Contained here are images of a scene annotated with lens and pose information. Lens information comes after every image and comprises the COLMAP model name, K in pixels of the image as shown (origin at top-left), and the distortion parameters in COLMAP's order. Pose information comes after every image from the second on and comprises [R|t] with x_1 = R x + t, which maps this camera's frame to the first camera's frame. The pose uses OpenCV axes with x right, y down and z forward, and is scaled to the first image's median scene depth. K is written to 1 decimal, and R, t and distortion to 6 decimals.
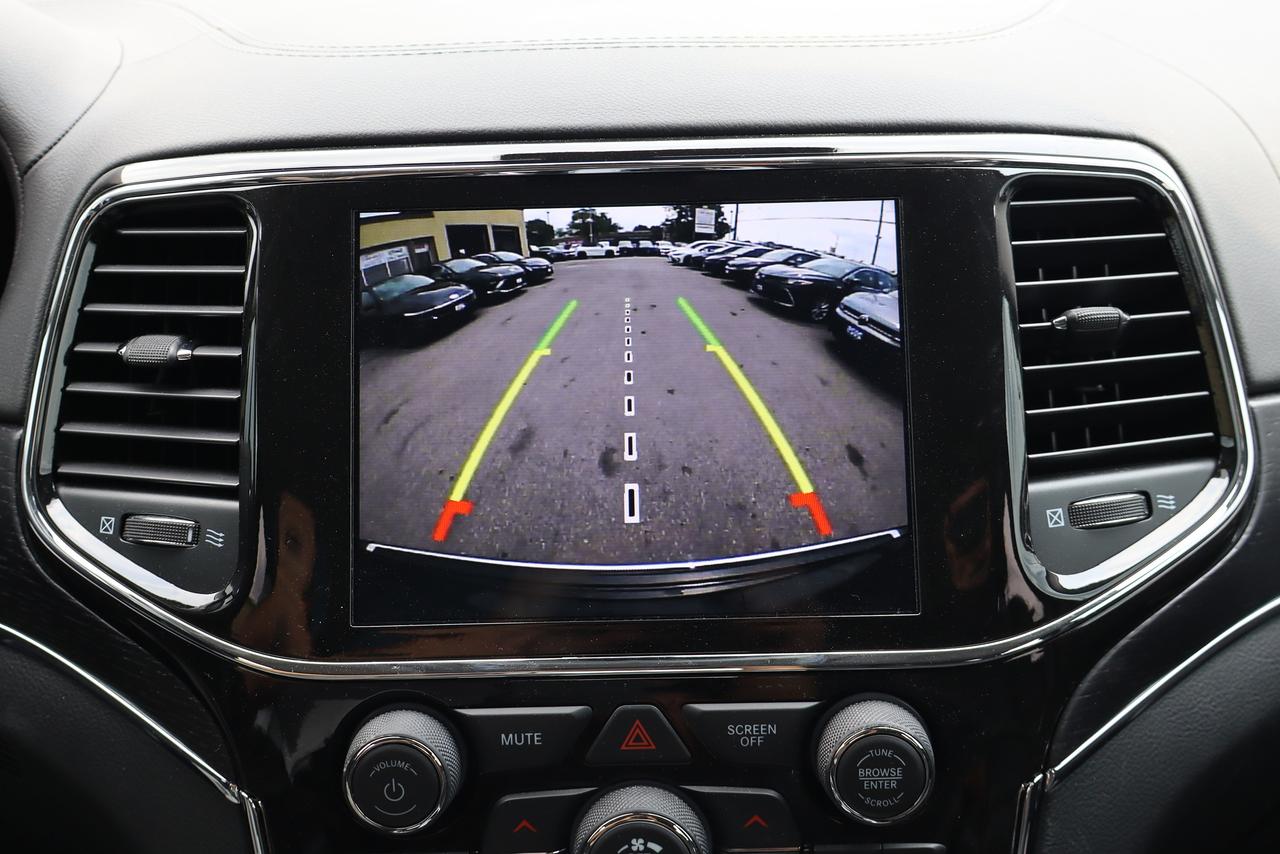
lens RADIAL K [[1462.7, 0, 639.5], [0, 1462.7, 420.5], [0, 0, 1]] dist [0.005709, 0.000000]
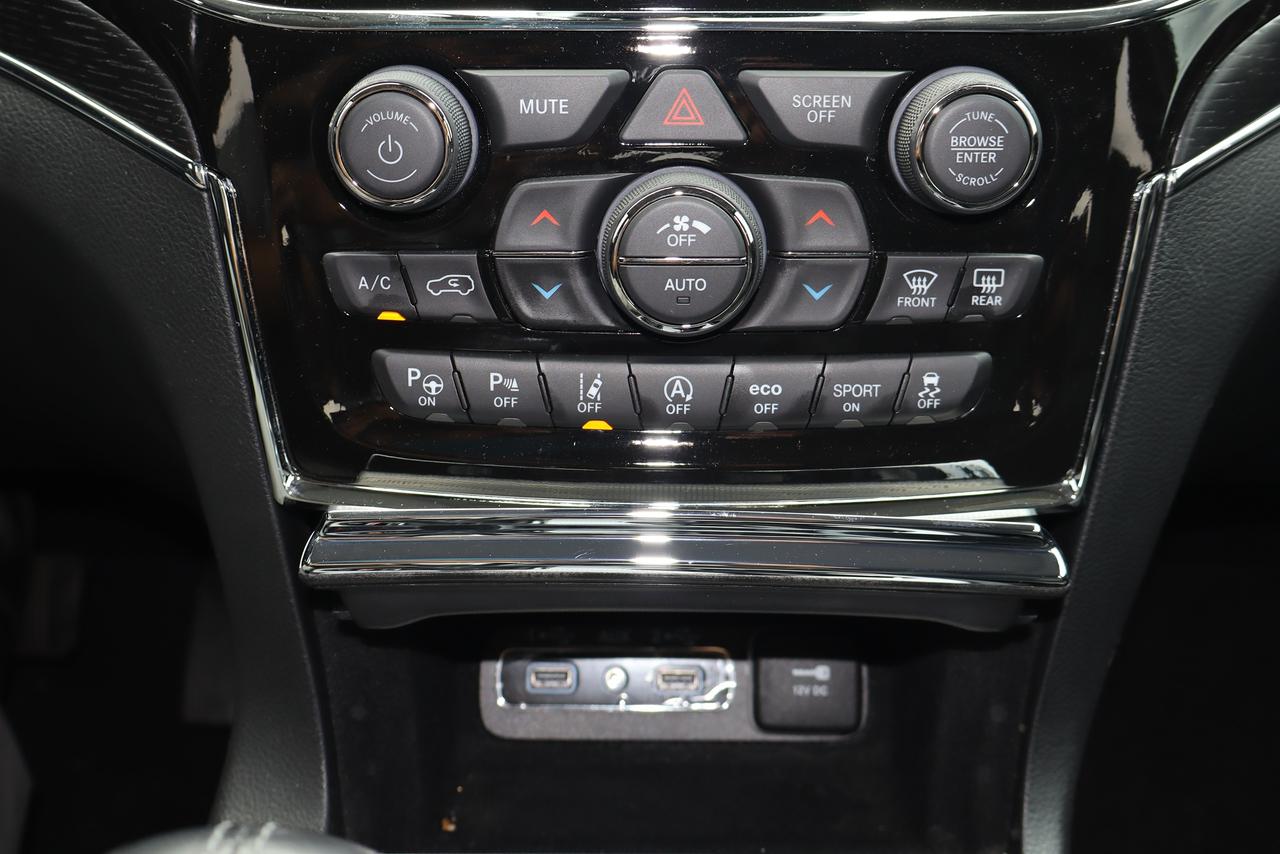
lens RADIAL K [[1462.7, 0, 640.4], [0, 1462.7, 430.0], [0, 0, 1]] dist [0.005709, 0.000000]
pose [[0.999456, 0.032222, 0.007017, -0.025840], [-0.032804, 0.993232, 0.111416, 0.306139], [-0.003379, -0.111586, 0.993749, 0.152839]]
